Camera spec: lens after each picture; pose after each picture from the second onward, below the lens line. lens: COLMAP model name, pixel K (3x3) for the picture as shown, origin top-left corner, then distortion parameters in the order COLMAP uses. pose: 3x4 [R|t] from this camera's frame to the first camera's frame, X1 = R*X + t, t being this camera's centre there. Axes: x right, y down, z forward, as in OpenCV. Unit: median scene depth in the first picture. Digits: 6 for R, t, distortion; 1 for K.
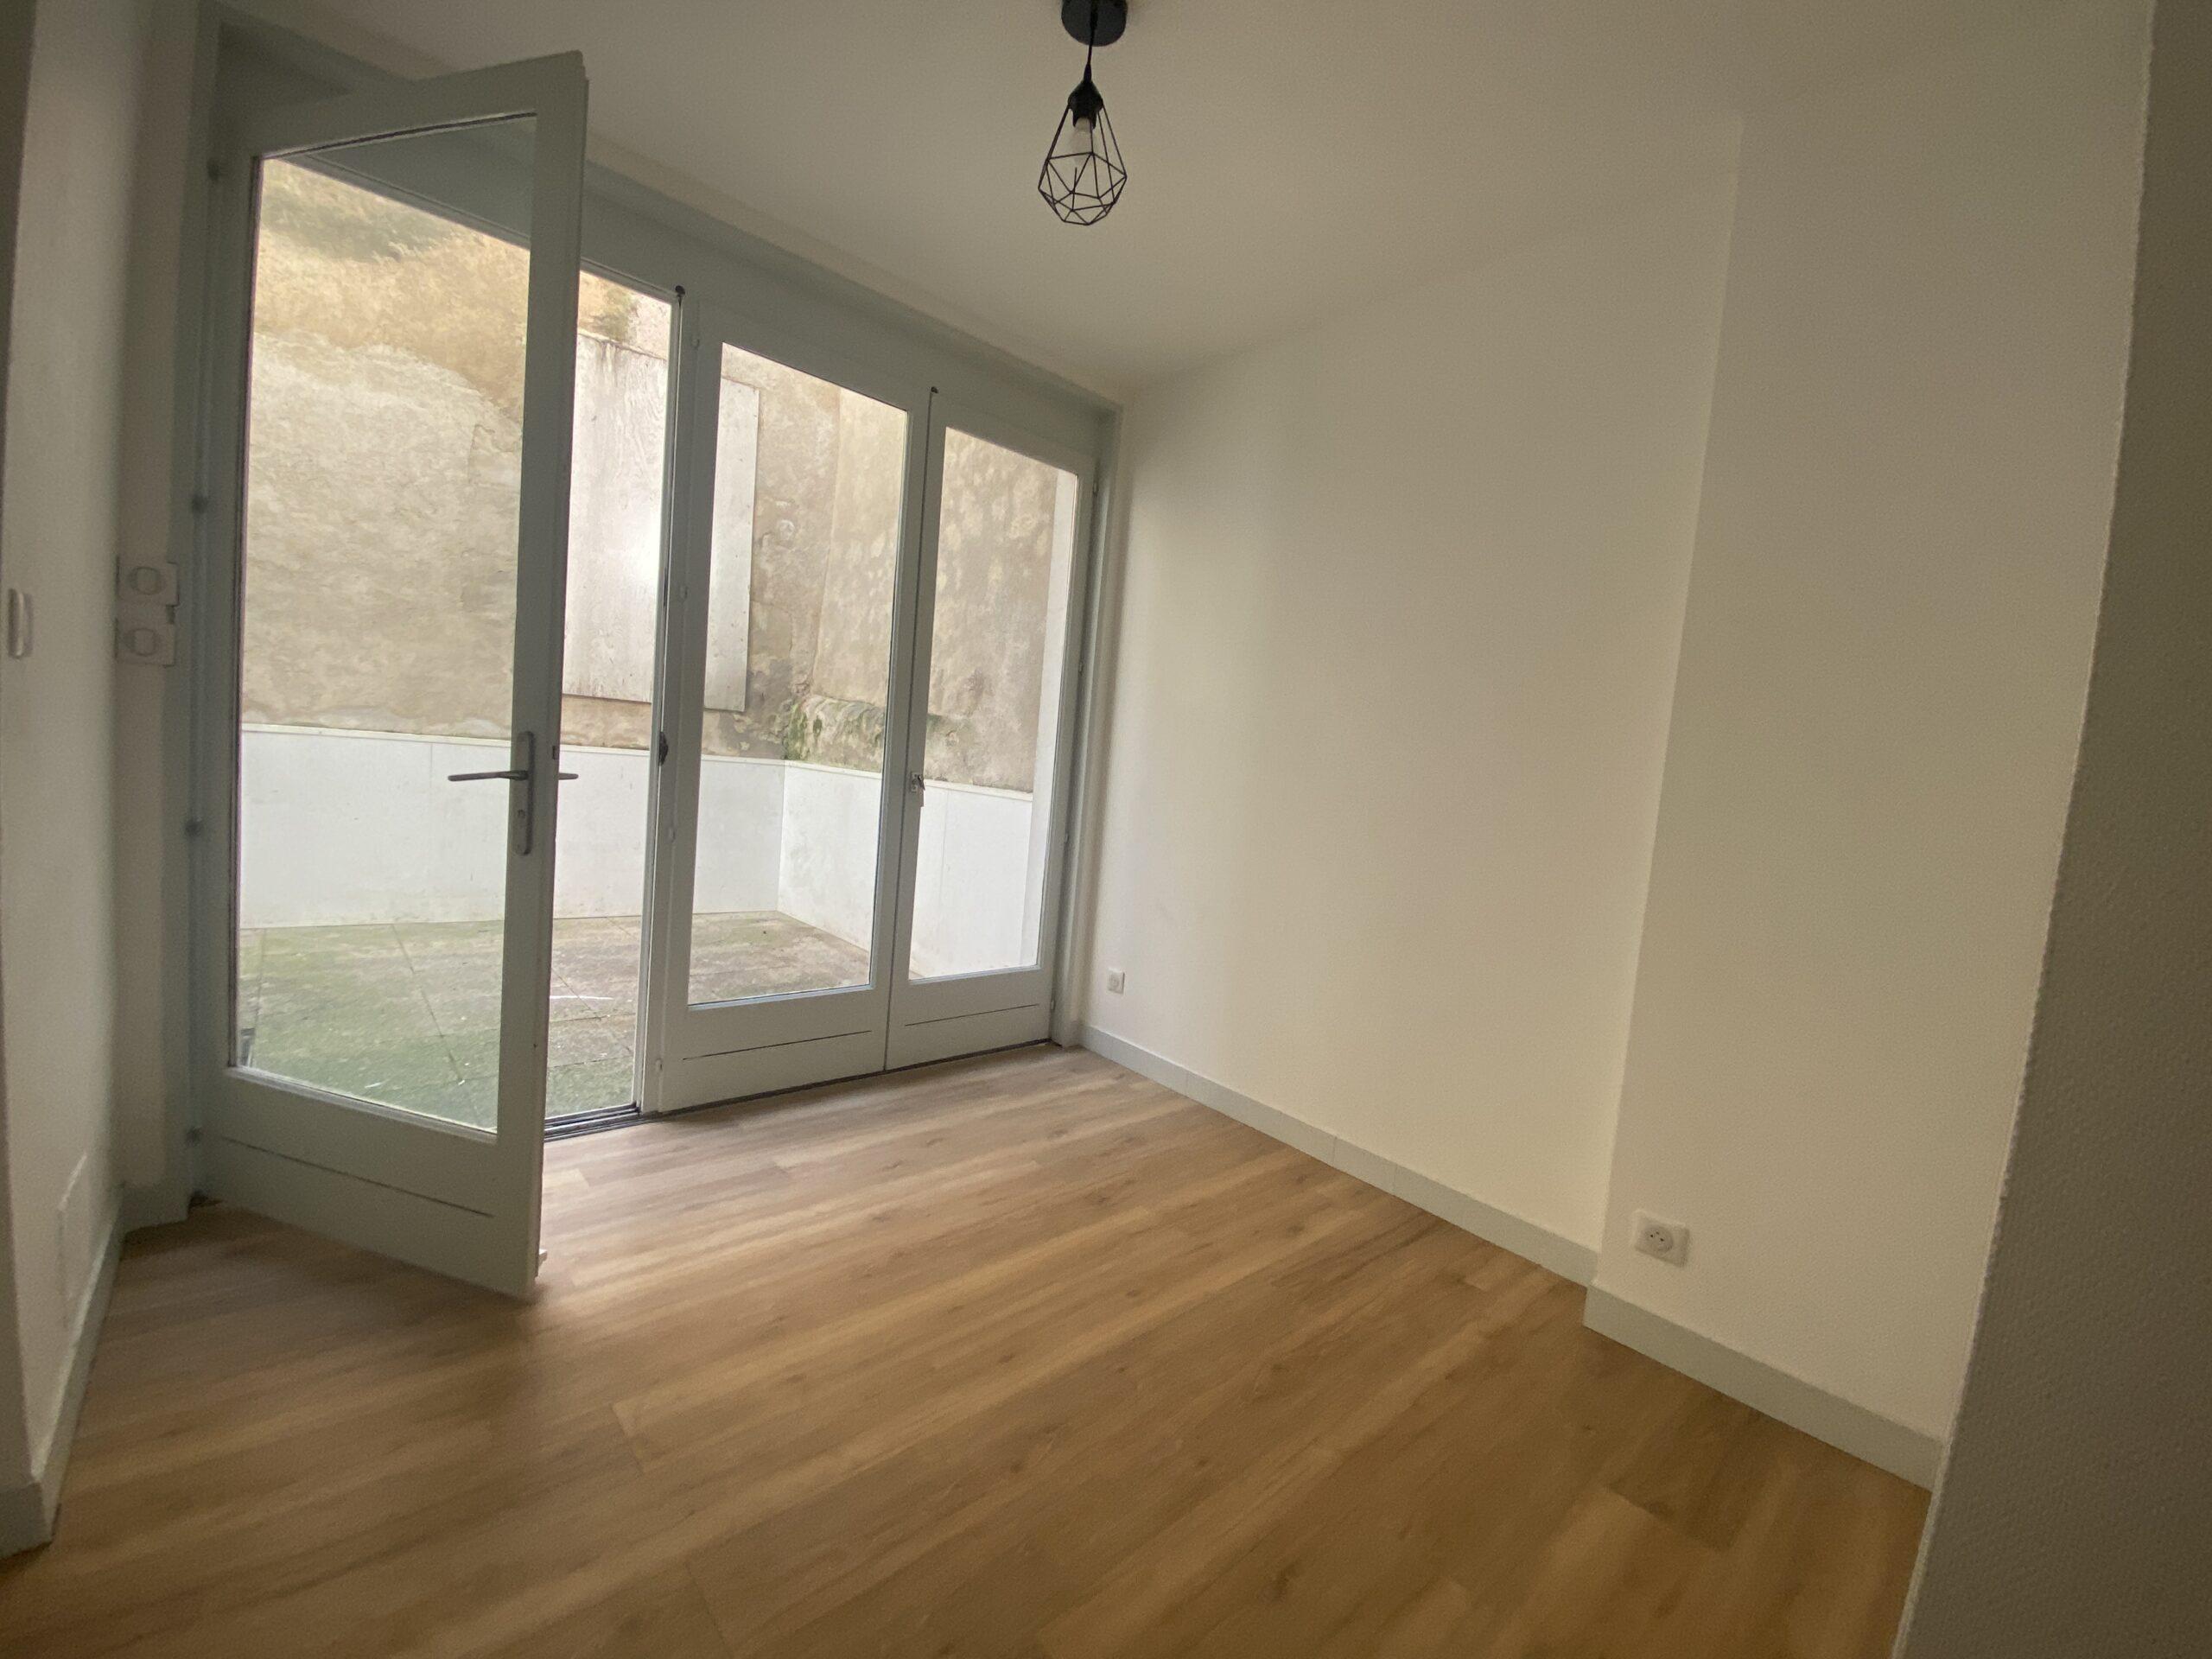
lens RADIAL K [[892.9, 0, 1100.6], [0, 892.9, 823.6], [0, 0, 1]] dist [0.034804, -0.027256]
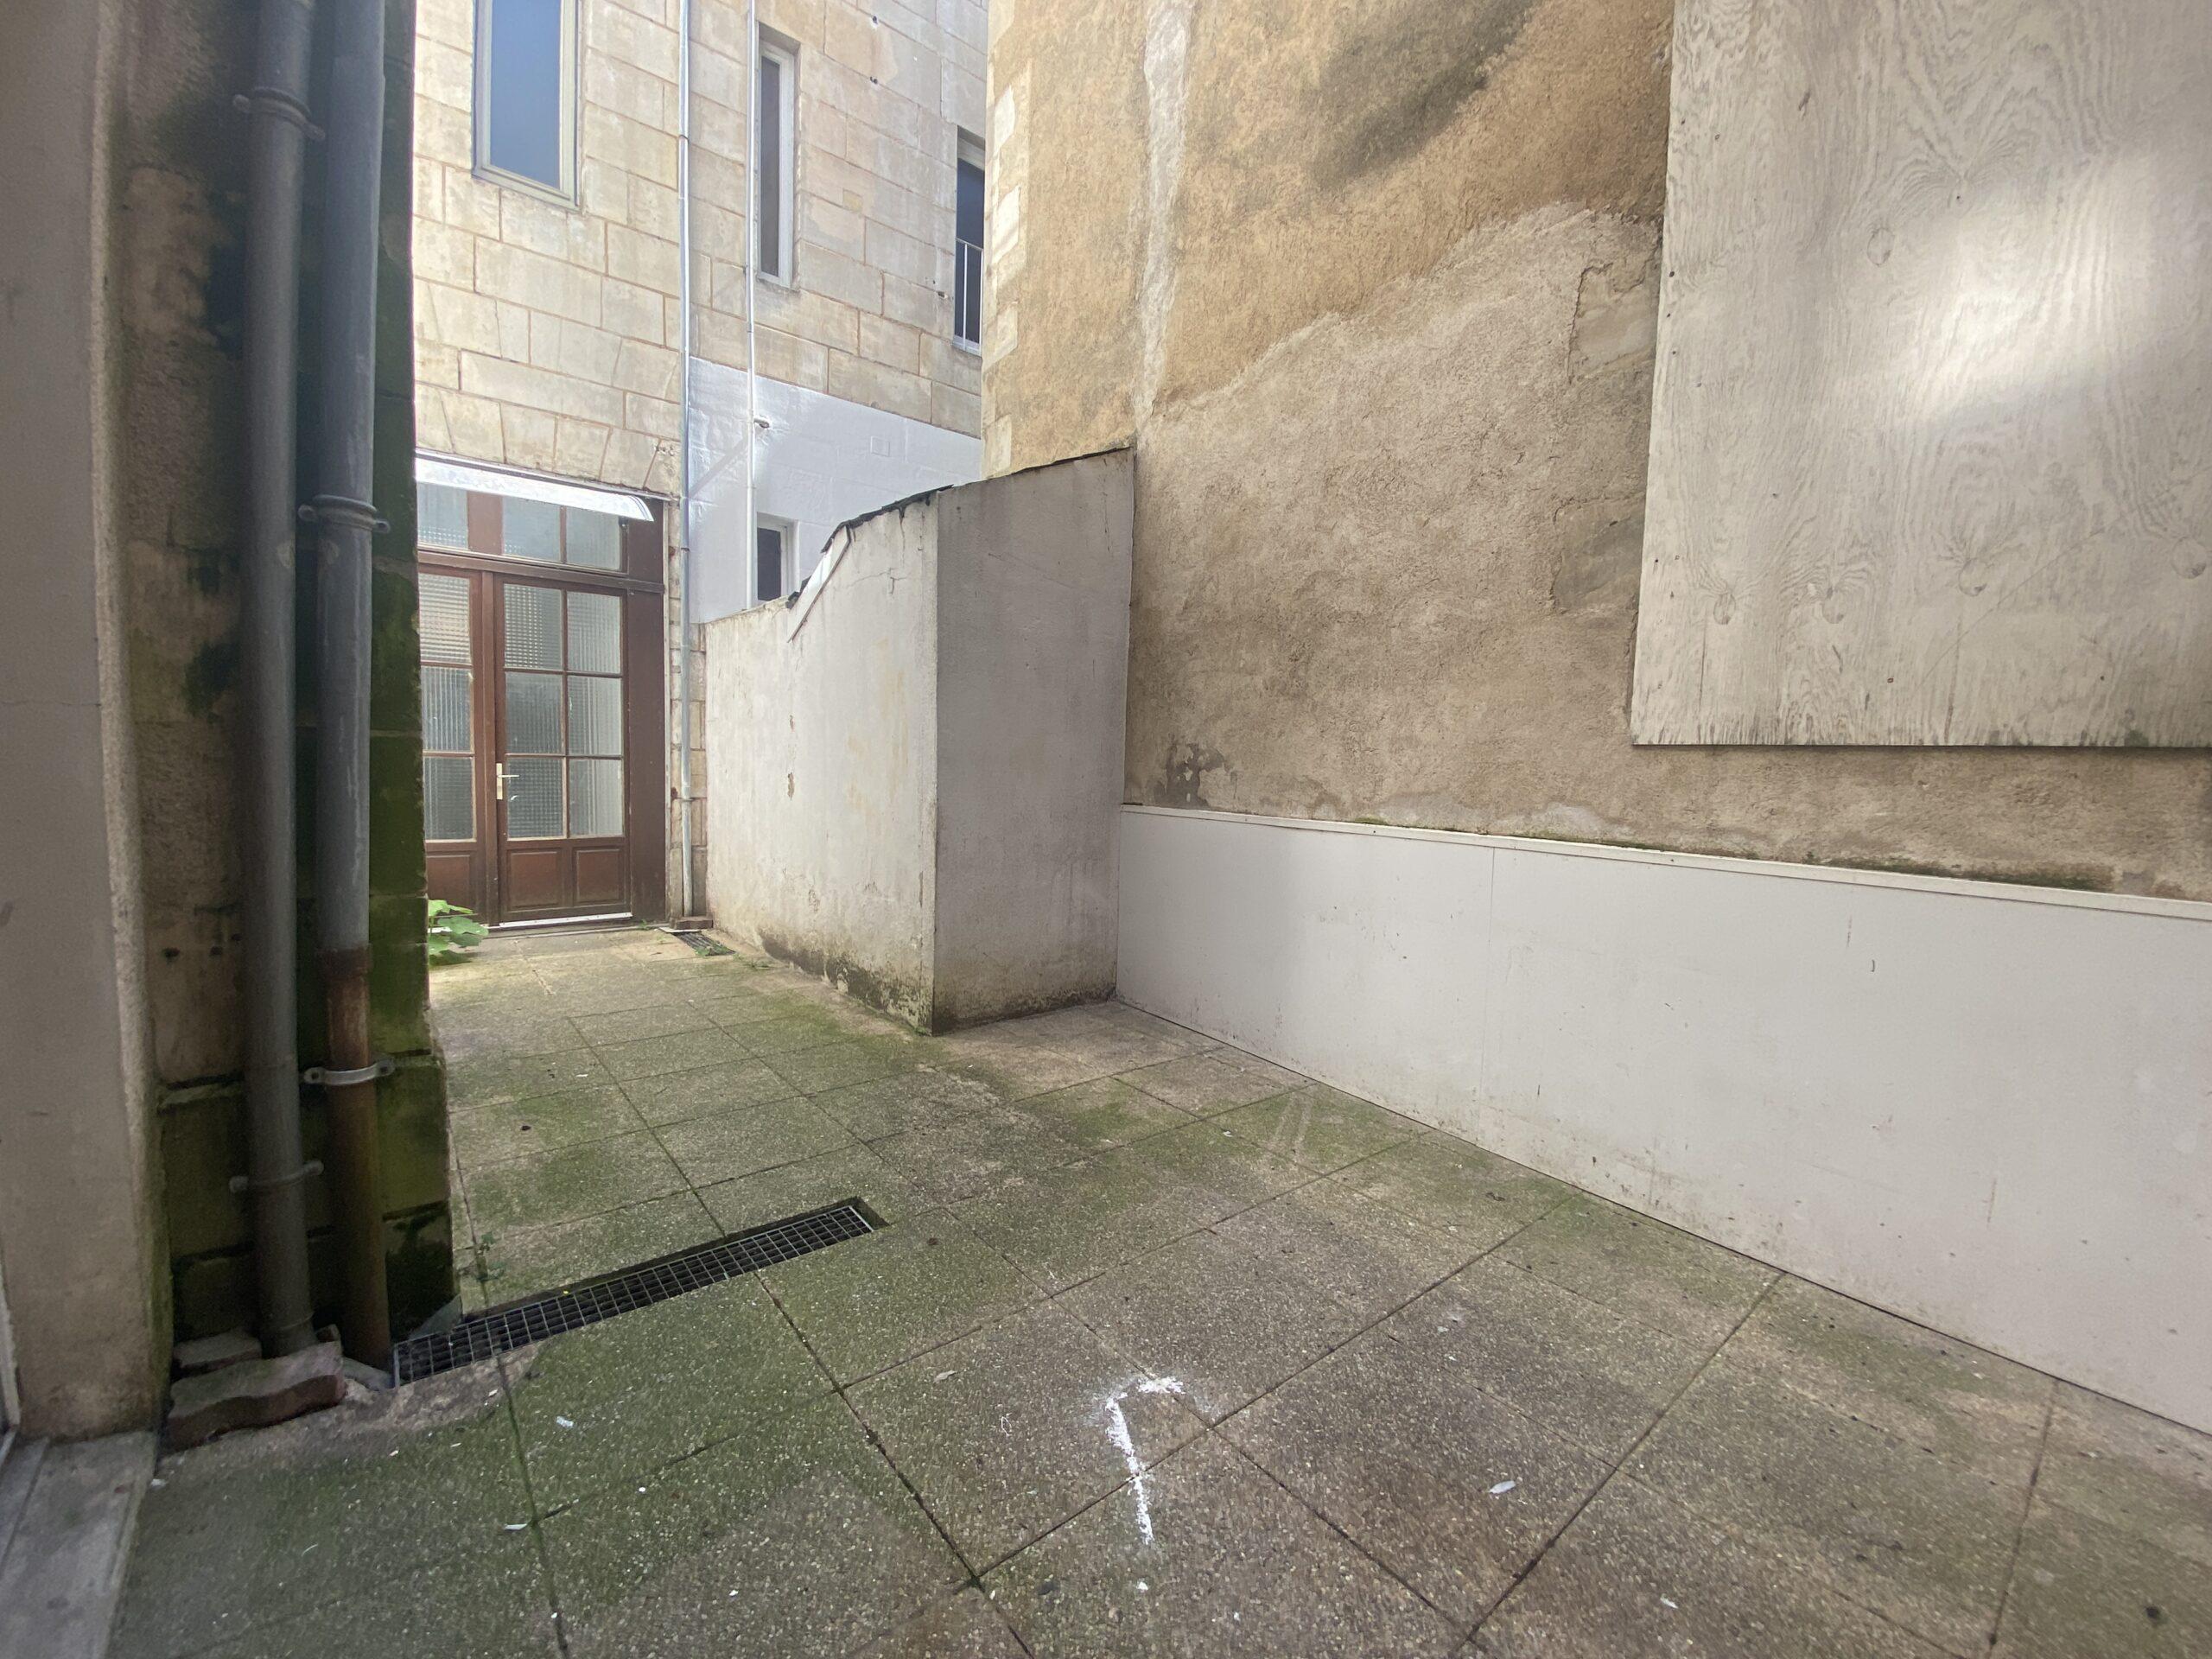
lens RADIAL K [[889.8, 0, 1106.0], [0, 889.8, 829.5], [0, 0, 1]] dist [0.016236, -0.019483]
pose [[-0.054872, -0.005486, -0.998478, -0.152979], [-0.095929, 0.995388, -0.000198, -0.085631], [0.993875, 0.095772, -0.055145, 0.863637]]
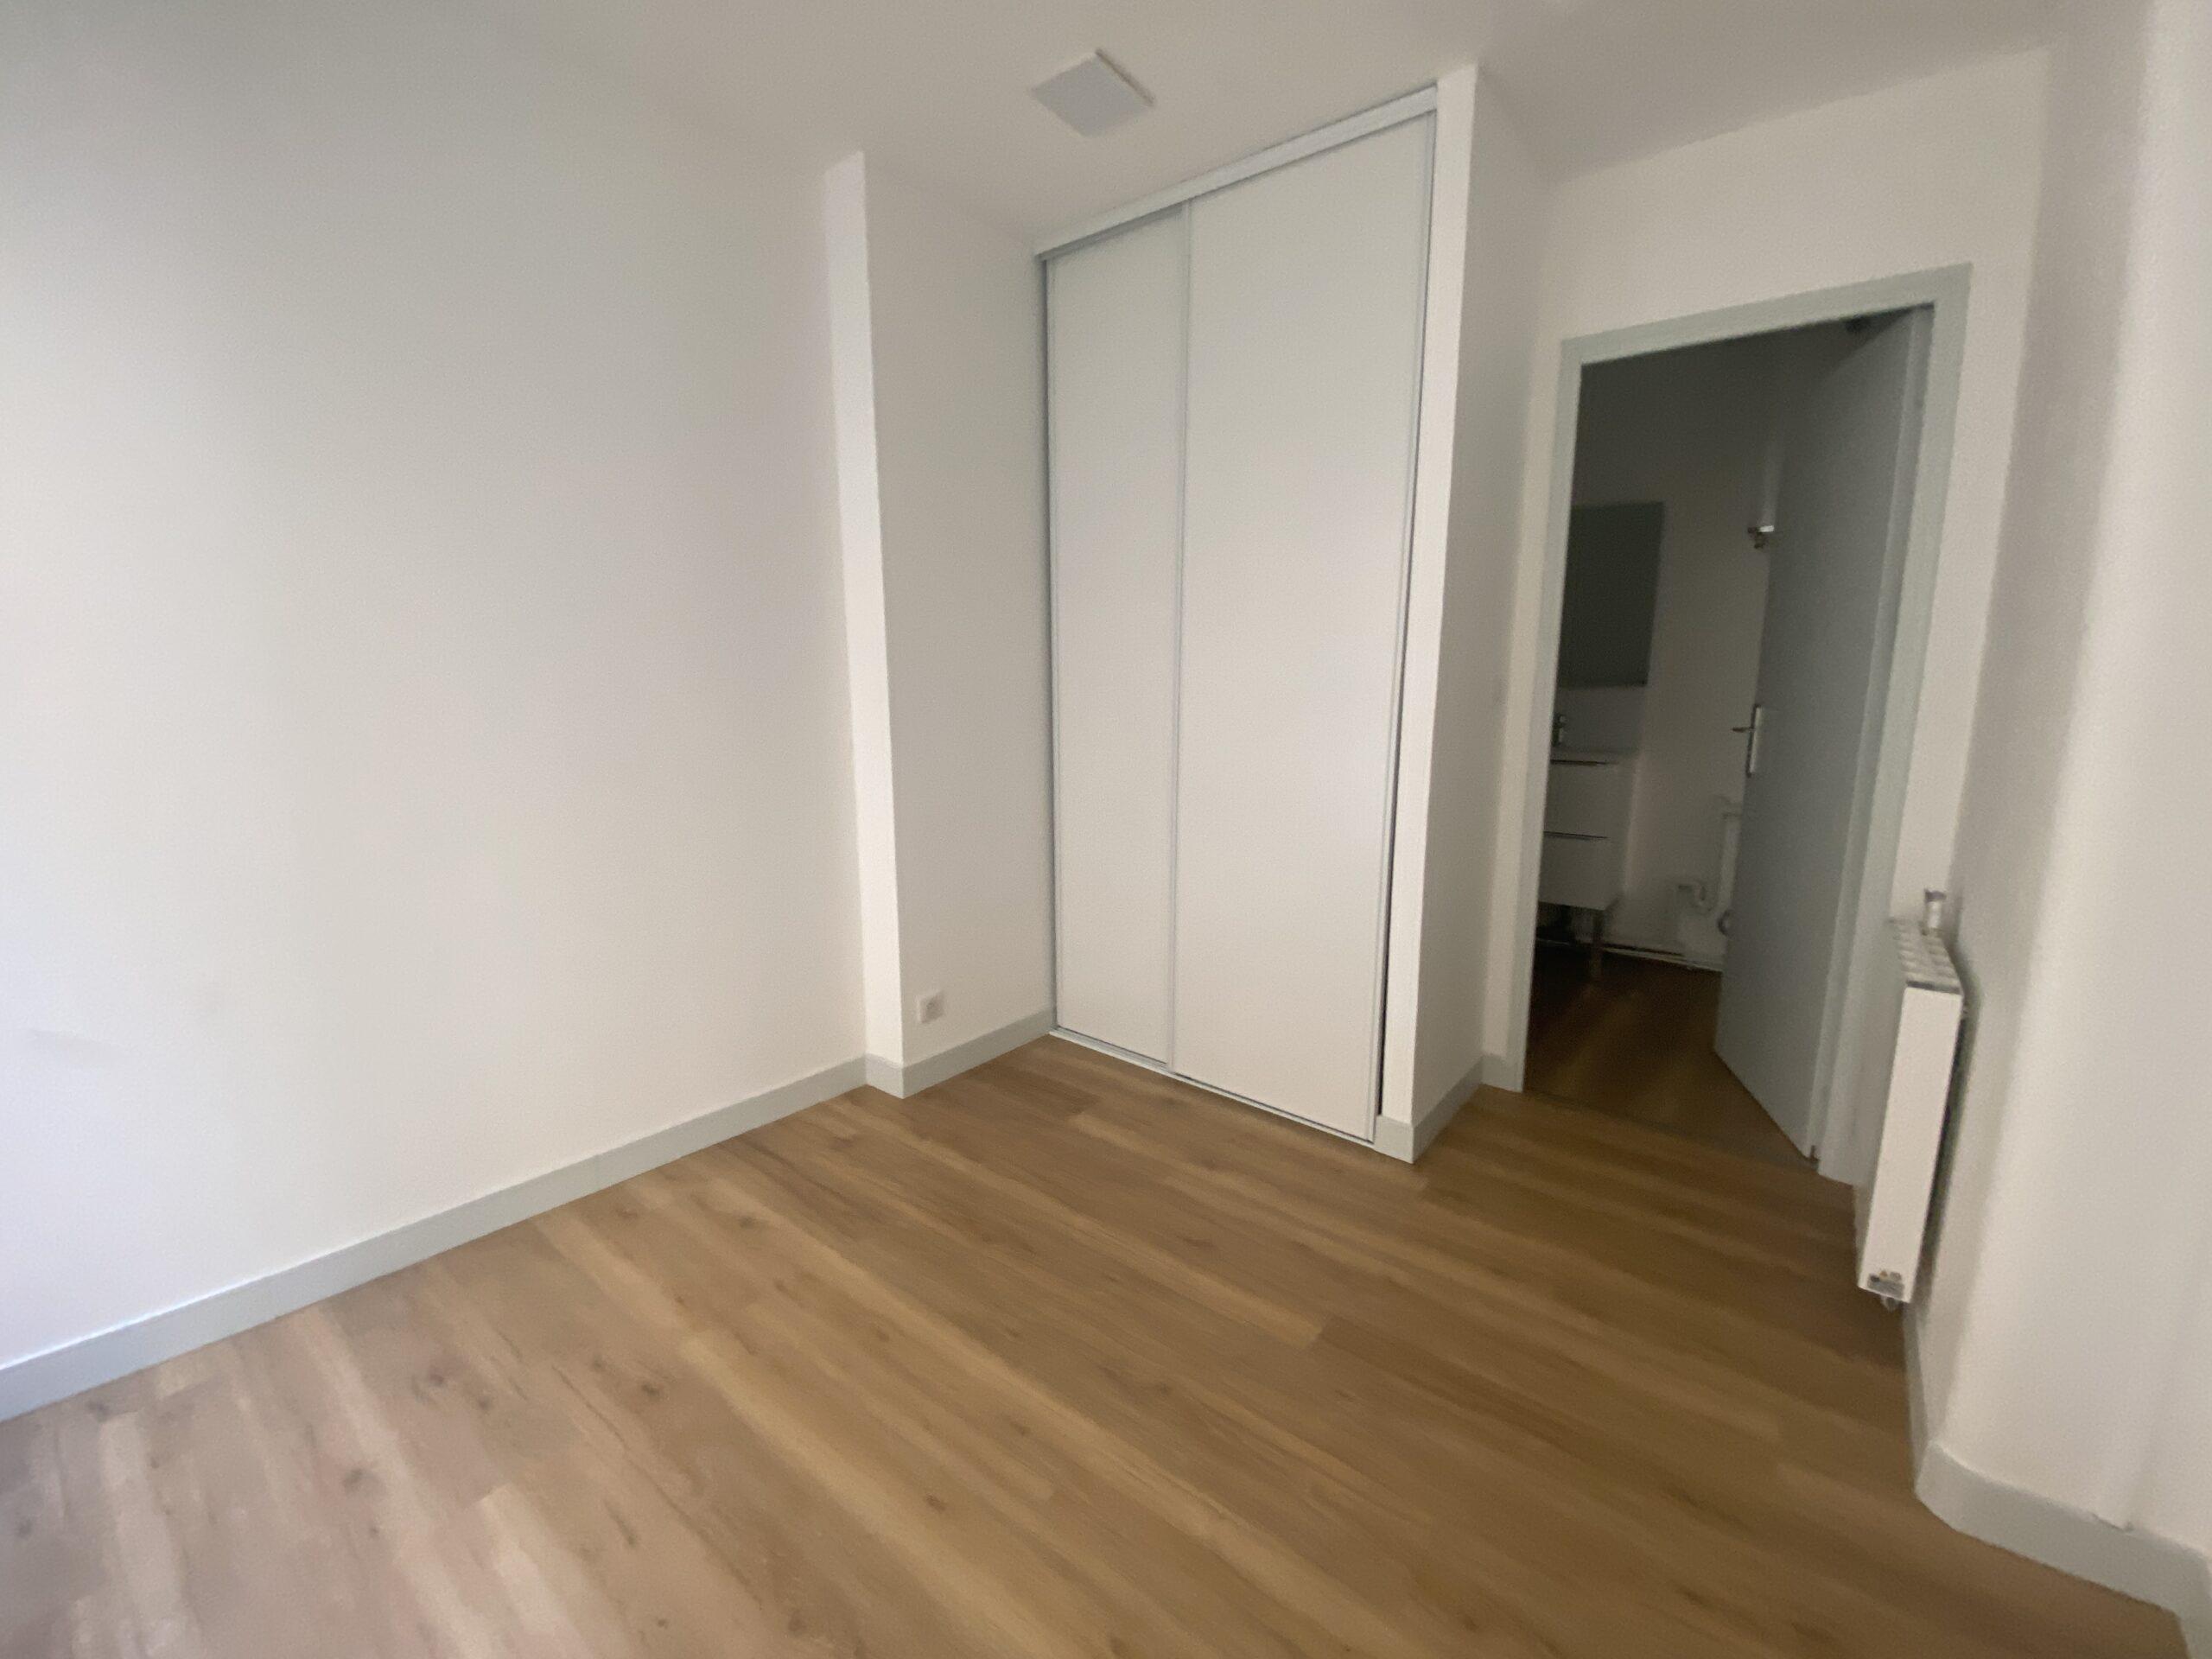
lens RADIAL K [[913.9, 0, 1095.4], [0, 913.9, 823.7], [0, 0, 1]] dist [0.042744, -0.030323]
pose [[-0.155670, -0.243942, 0.957214, -0.327827], [0.053331, 0.965539, 0.254736, -0.080654], [-0.986368, 0.090704, -0.137296, 0.388956]]
